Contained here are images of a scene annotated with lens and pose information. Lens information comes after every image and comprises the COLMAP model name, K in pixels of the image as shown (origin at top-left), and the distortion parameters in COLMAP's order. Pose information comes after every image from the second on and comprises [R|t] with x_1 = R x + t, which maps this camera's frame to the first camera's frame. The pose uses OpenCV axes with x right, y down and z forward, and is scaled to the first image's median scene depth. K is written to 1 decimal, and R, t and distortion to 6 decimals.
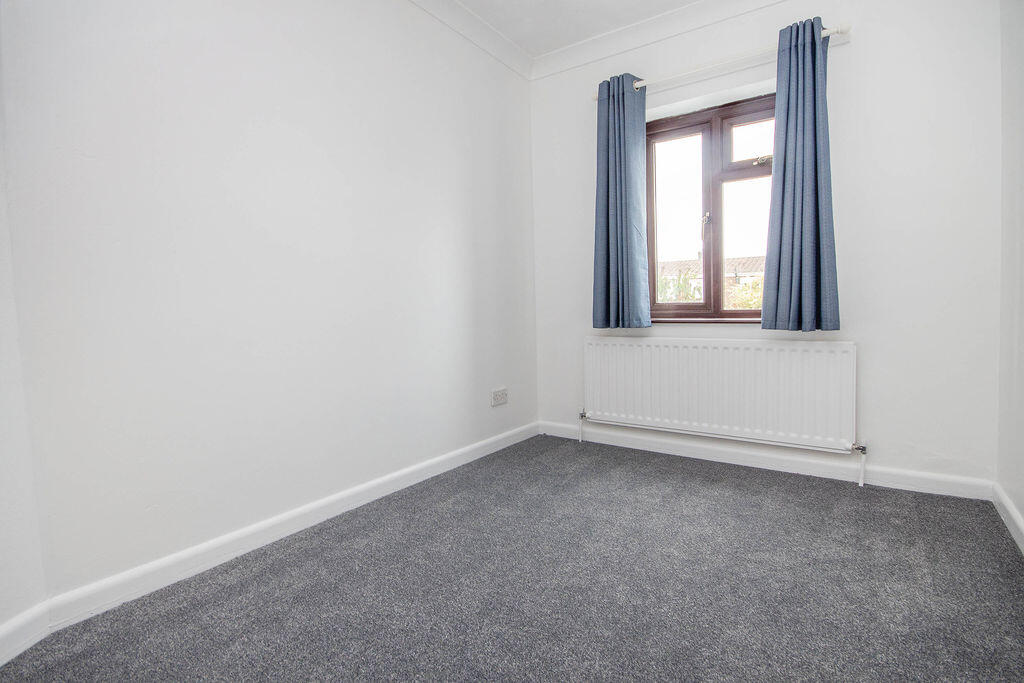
lens RADIAL K [[507.5, 0, 511.3], [0, 507.5, 319.3], [0, 0, 1]] dist [-0.001598, -0.000476]
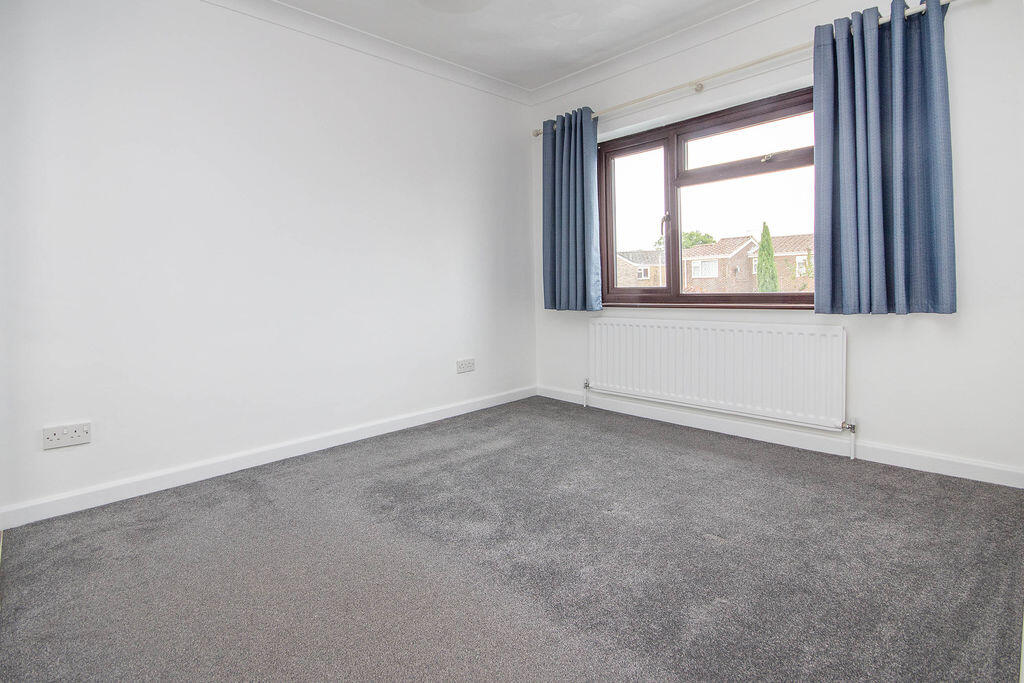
lens RADIAL K [[507.5, 0, 511.3], [0, 507.5, 319.3], [0, 0, 1]] dist [-0.001598, -0.000476]
pose [[0.971621, 0.014535, -0.236096, 0.288284], [-0.006666, 0.999396, 0.034093, -0.002041], [0.236449, -0.031552, 0.971132, -0.220923]]
